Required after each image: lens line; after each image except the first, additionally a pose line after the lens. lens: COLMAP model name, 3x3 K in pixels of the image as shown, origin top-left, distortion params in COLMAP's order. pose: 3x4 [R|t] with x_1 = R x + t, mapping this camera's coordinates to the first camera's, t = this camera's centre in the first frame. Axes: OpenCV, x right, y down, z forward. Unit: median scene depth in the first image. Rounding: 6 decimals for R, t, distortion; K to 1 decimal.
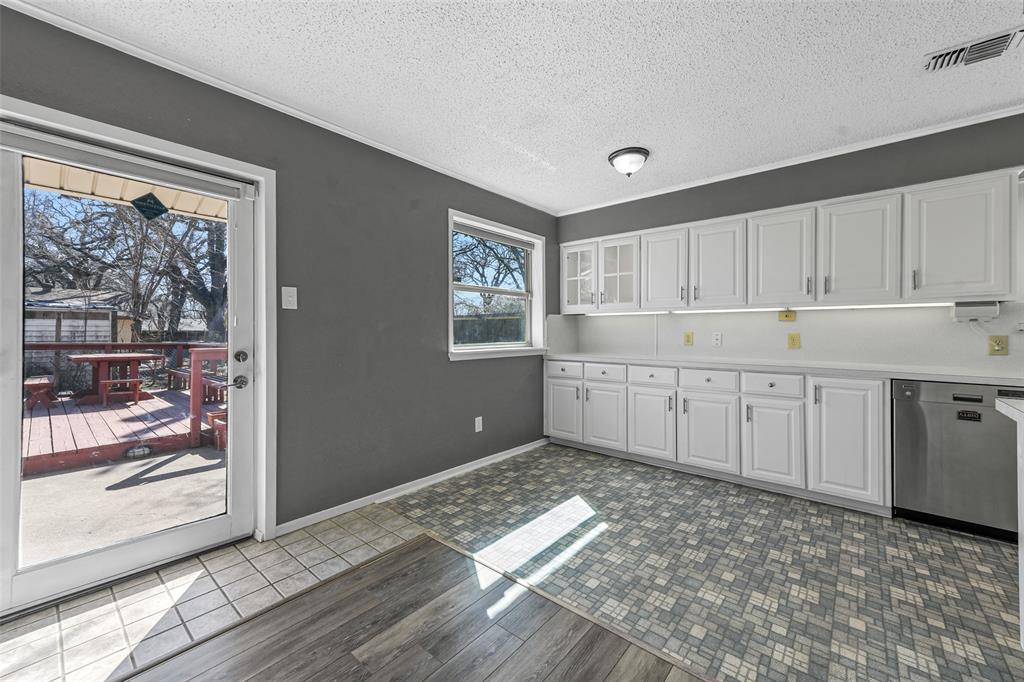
lens RADIAL K [[403.4, 0, 513.4], [0, 403.4, 331.6], [0, 0, 1]] dist [0.013602, -0.000768]
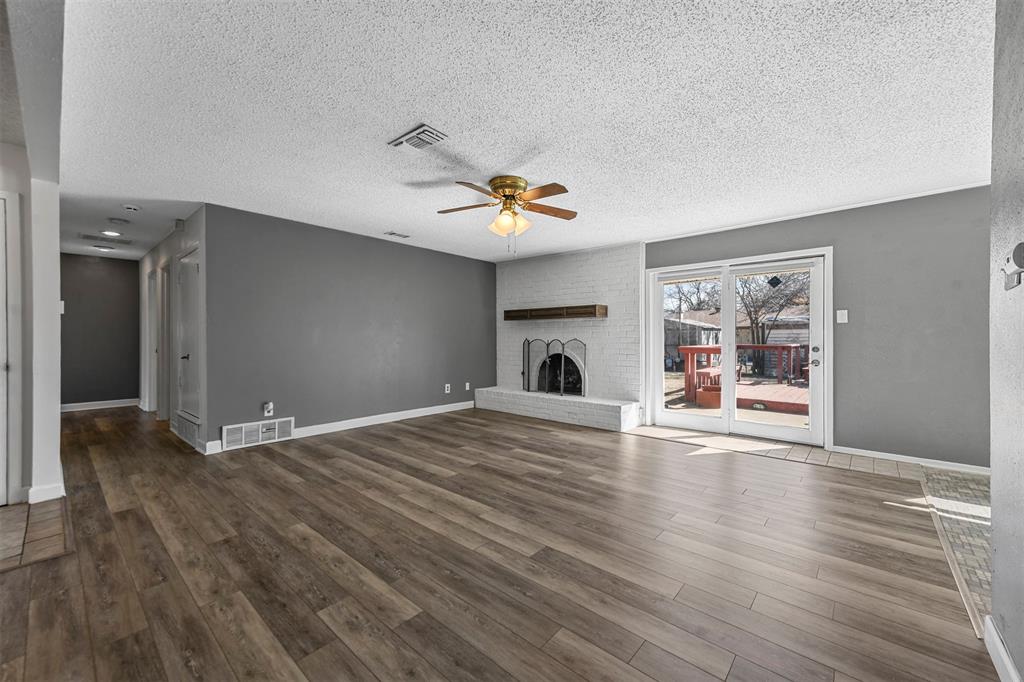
lens RADIAL K [[403.4, 0, 519.6], [0, 403.4, 337.9], [0, 0, 1]] dist [0.013602, -0.000768]
pose [[-0.003609, -0.002738, -0.999990, 0.964620], [0.004077, 0.999988, -0.002753, 0.005569], [0.999985, -0.004087, -0.003597, -0.294613]]
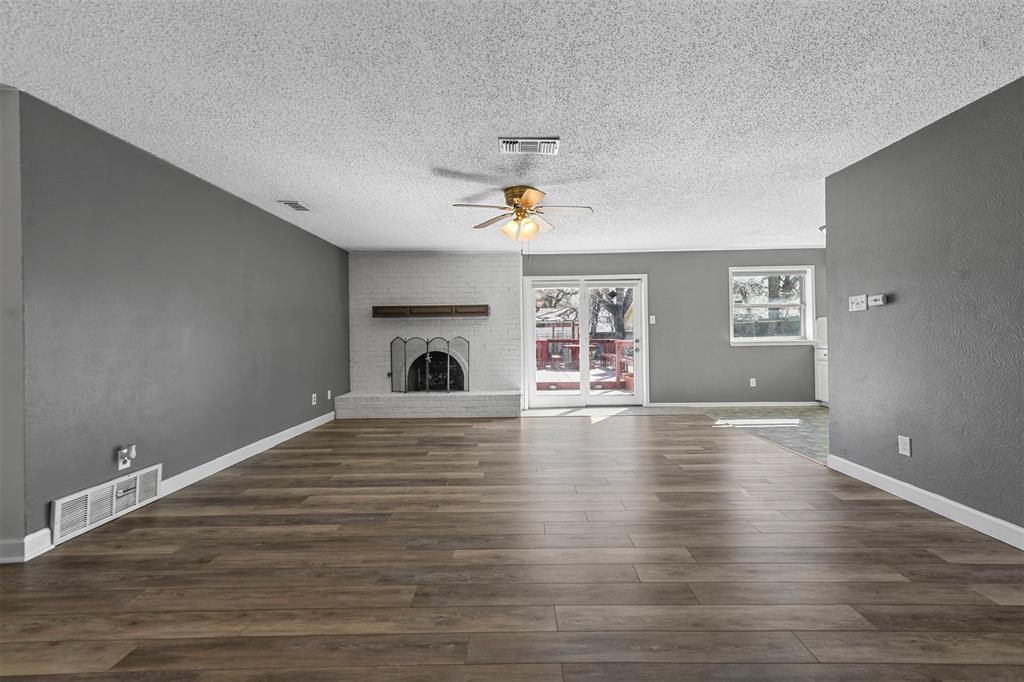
lens RADIAL K [[403.4, 0, 520.5], [0, 403.4, 333.5], [0, 0, 1]] dist [0.013602, -0.000768]
pose [[0.649906, -0.012801, -0.759907, 0.751294], [0.017857, 0.999839, -0.001570, -0.002755], [0.759805, -0.012549, 0.650030, -1.159009]]
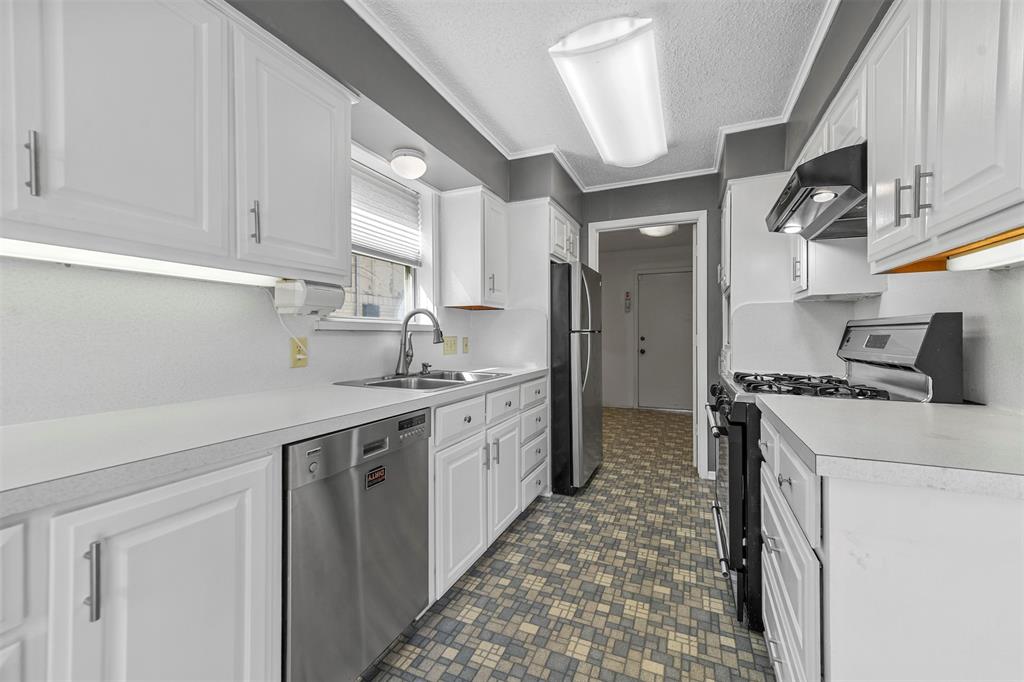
lens RADIAL K [[403.4, 0, 519.8], [0, 403.4, 337.4], [0, 0, 1]] dist [0.013602, -0.000768]
pose [[-0.299136, -0.007874, 0.954178, 0.407913], [0.001040, 0.999963, 0.008578, 0.002969], [-0.954210, 0.003558, -0.299117, 0.788837]]
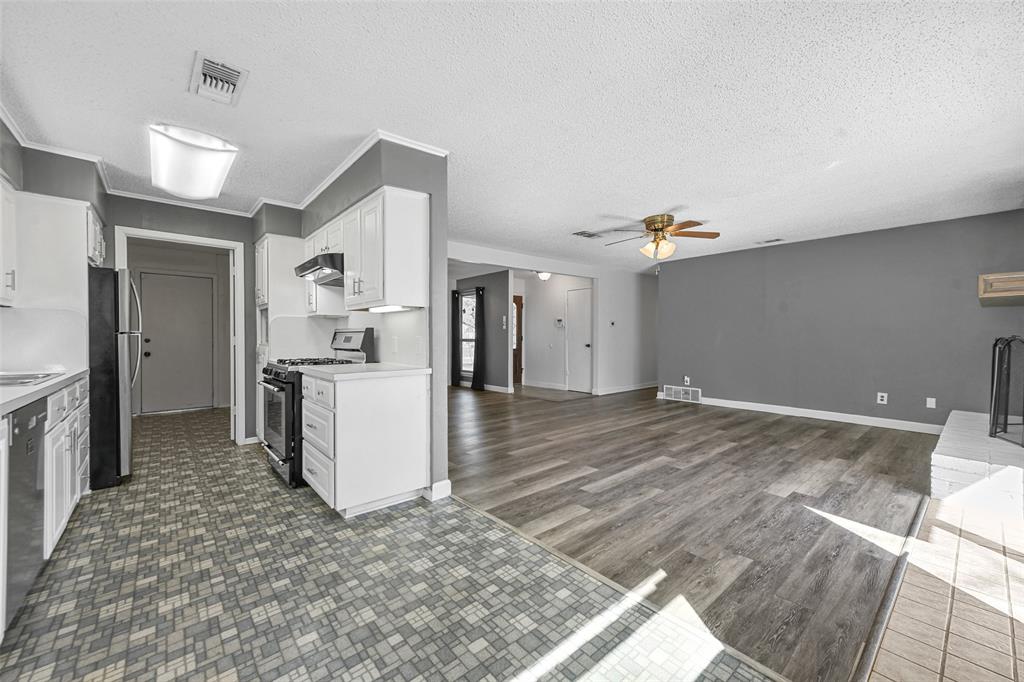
lens RADIAL K [[403.4, 0, 514.1], [0, 403.4, 340.7], [0, 0, 1]] dist [0.013602, -0.000768]
pose [[-0.988832, -0.002603, 0.149013, 0.111013], [-0.001236, 0.999956, 0.009267, 0.006316], [-0.149031, 0.008980, -0.988792, 1.294843]]
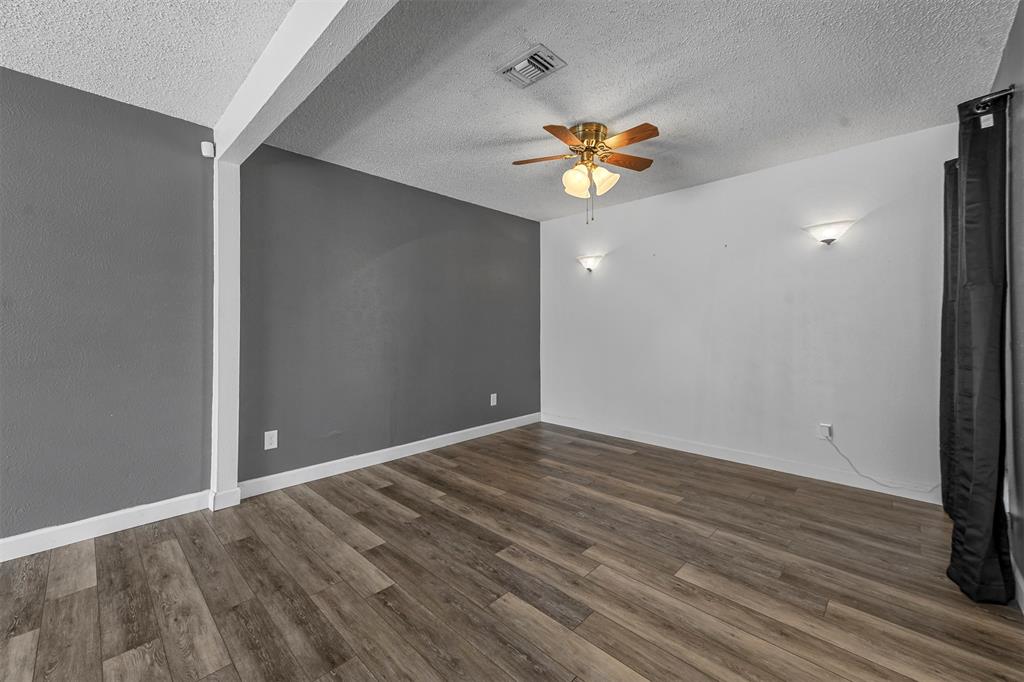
lens RADIAL K [[403.4, 0, 521.4], [0, 403.4, 325.1], [0, 0, 1]] dist [0.013602, -0.000768]
pose [[0.046234, 0.006412, 0.998910, 0.131272], [-0.002854, 0.999976, -0.006287, -0.000337], [-0.998927, -0.002560, 0.046251, -0.934027]]
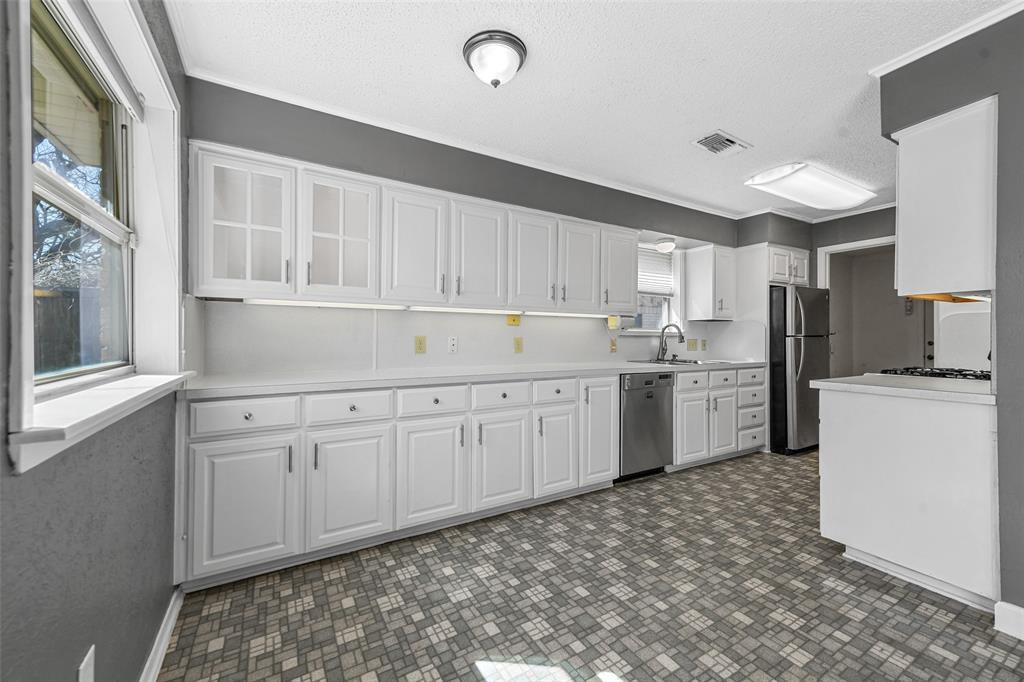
lens RADIAL K [[403.4, 0, 513.0], [0, 403.4, 336.8], [0, 0, 1]] dist [0.013602, -0.000768]
pose [[0.326520, 0.001534, 0.945189, -0.307953], [-0.003545, 0.999994, -0.000398, 0.002821], [-0.945184, -0.003221, 0.326524, 0.800543]]
